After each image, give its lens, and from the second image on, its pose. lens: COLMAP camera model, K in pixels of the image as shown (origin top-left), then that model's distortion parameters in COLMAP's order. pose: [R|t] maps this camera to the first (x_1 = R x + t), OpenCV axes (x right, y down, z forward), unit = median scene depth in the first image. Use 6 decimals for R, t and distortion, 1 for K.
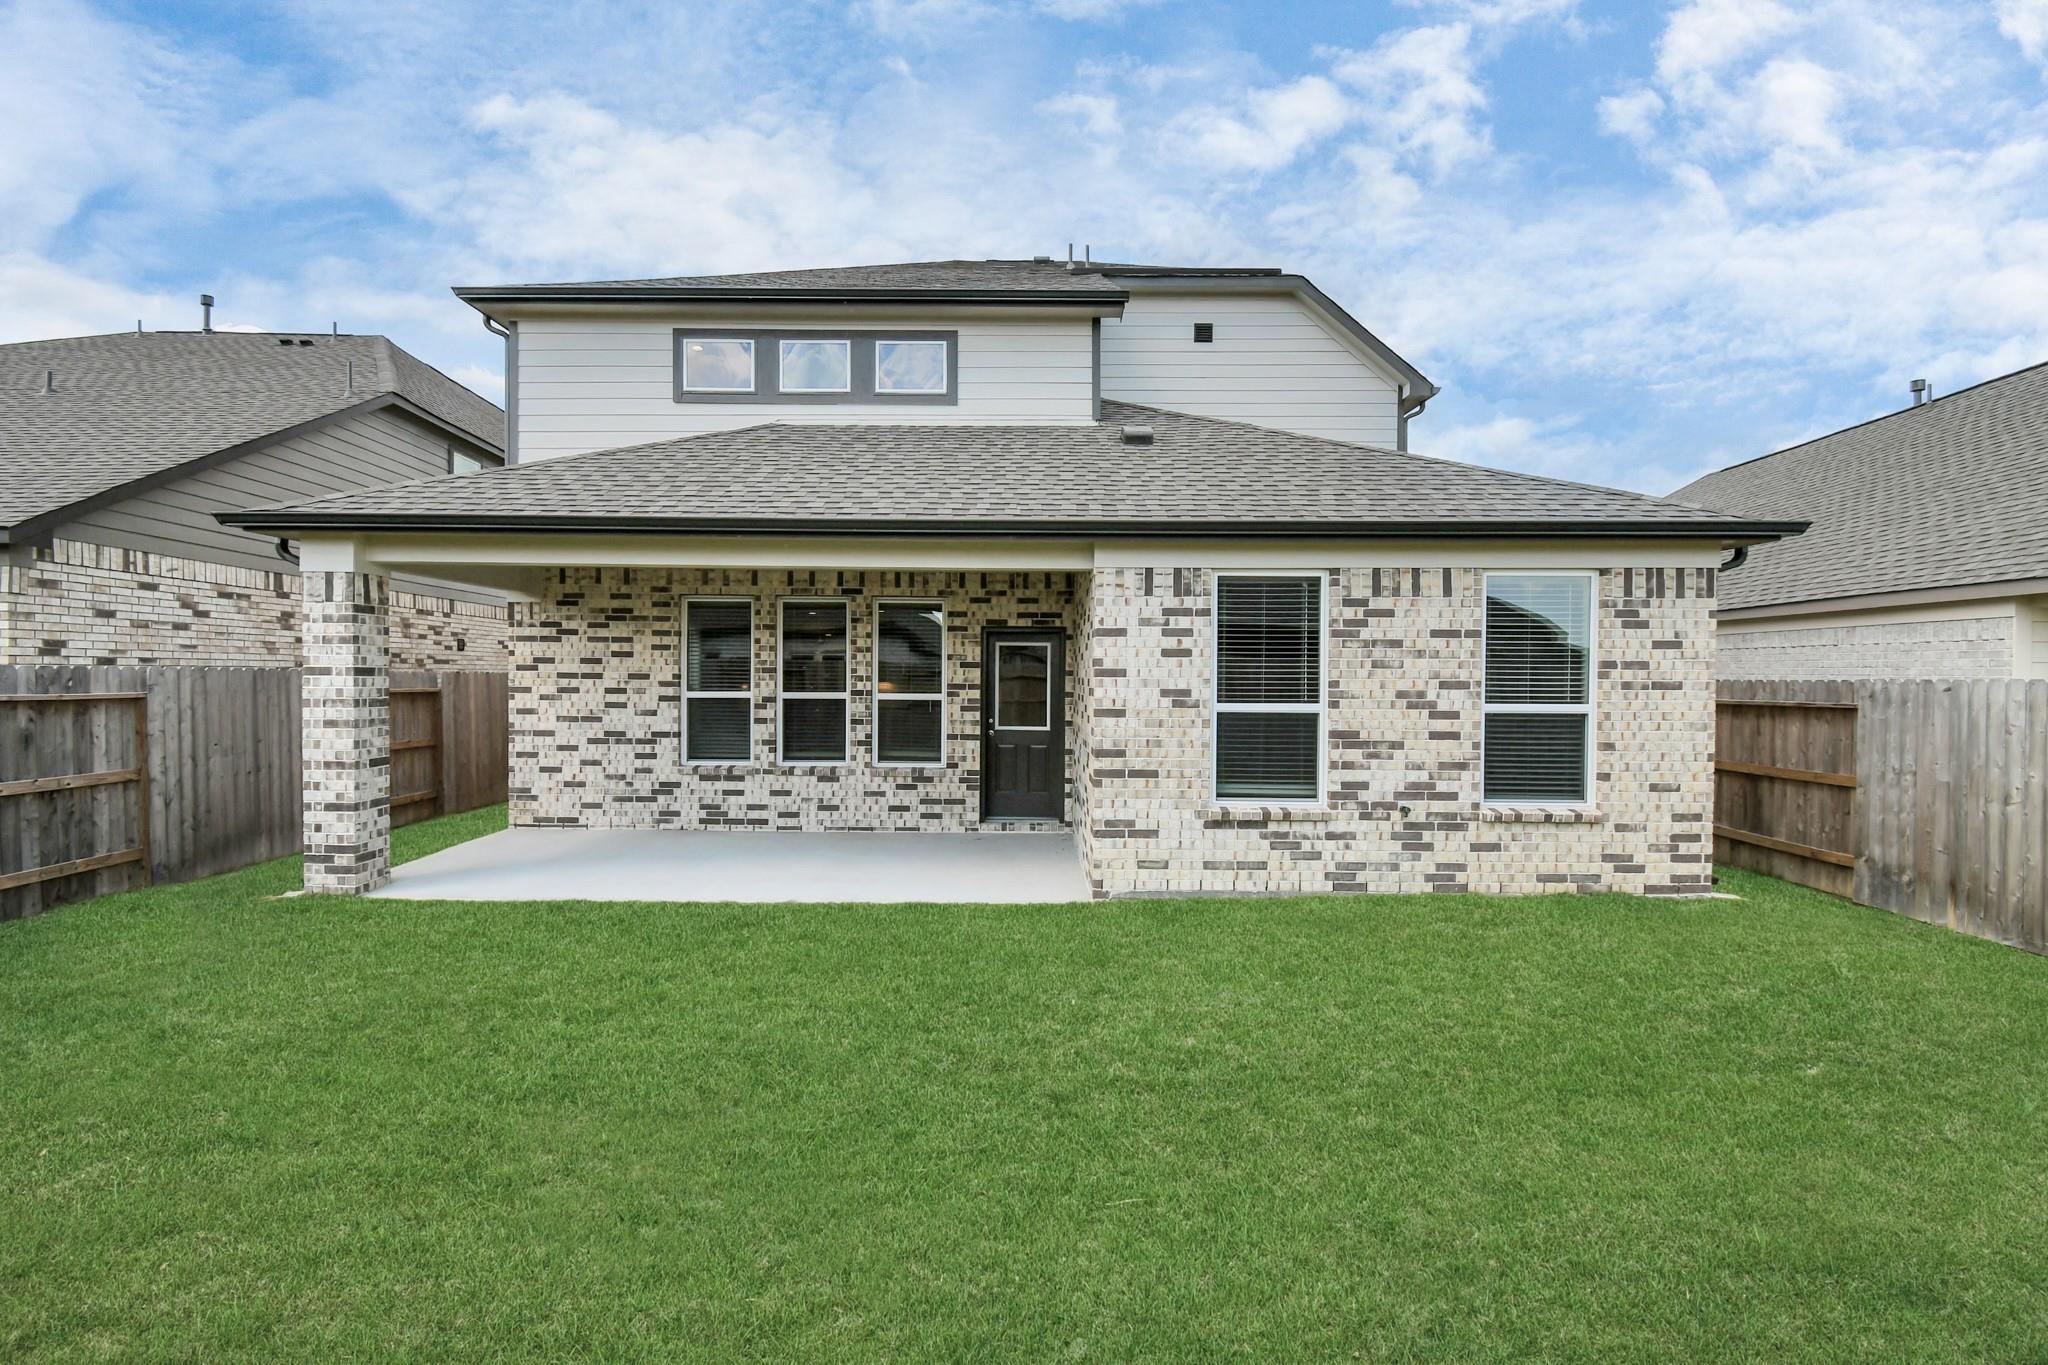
lens RADIAL K [[902.2, 0, 1024.0], [0, 902.2, 682.5], [0, 0, 1]] dist [0.015807, -0.022079]
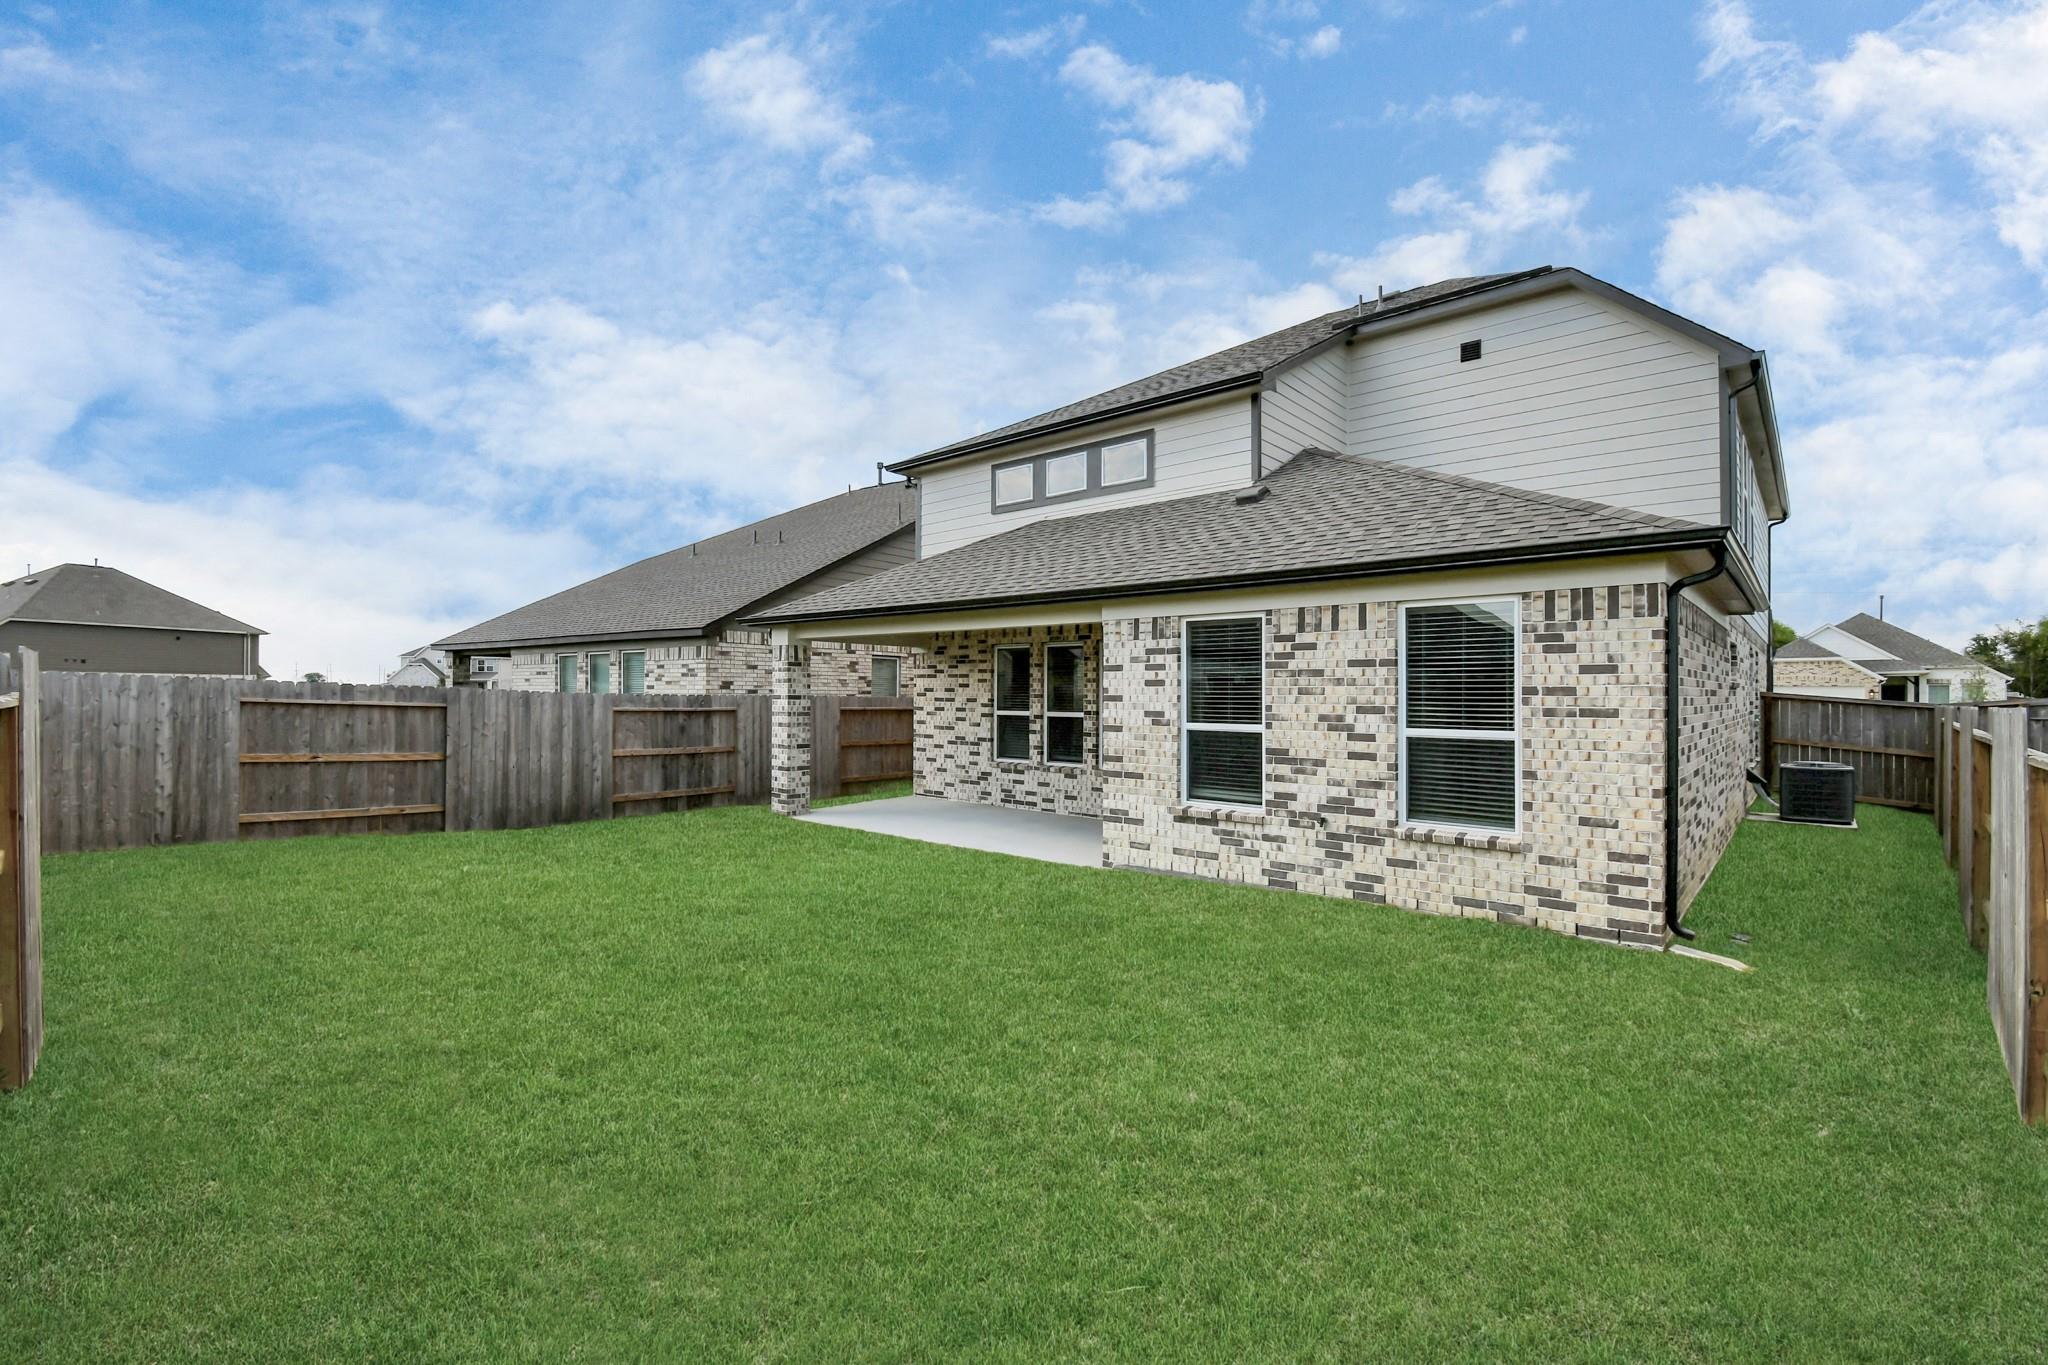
lens RADIAL K [[909.8, 0, 1024.0], [0, 909.8, 682.5], [0, 0, 1]] dist [0.002150, -0.000157]
pose [[0.747327, -0.010441, -0.664374, 0.890927], [-0.006626, 0.999710, -0.023165, -0.002244], [0.664423, 0.021713, 0.747041, -0.095458]]
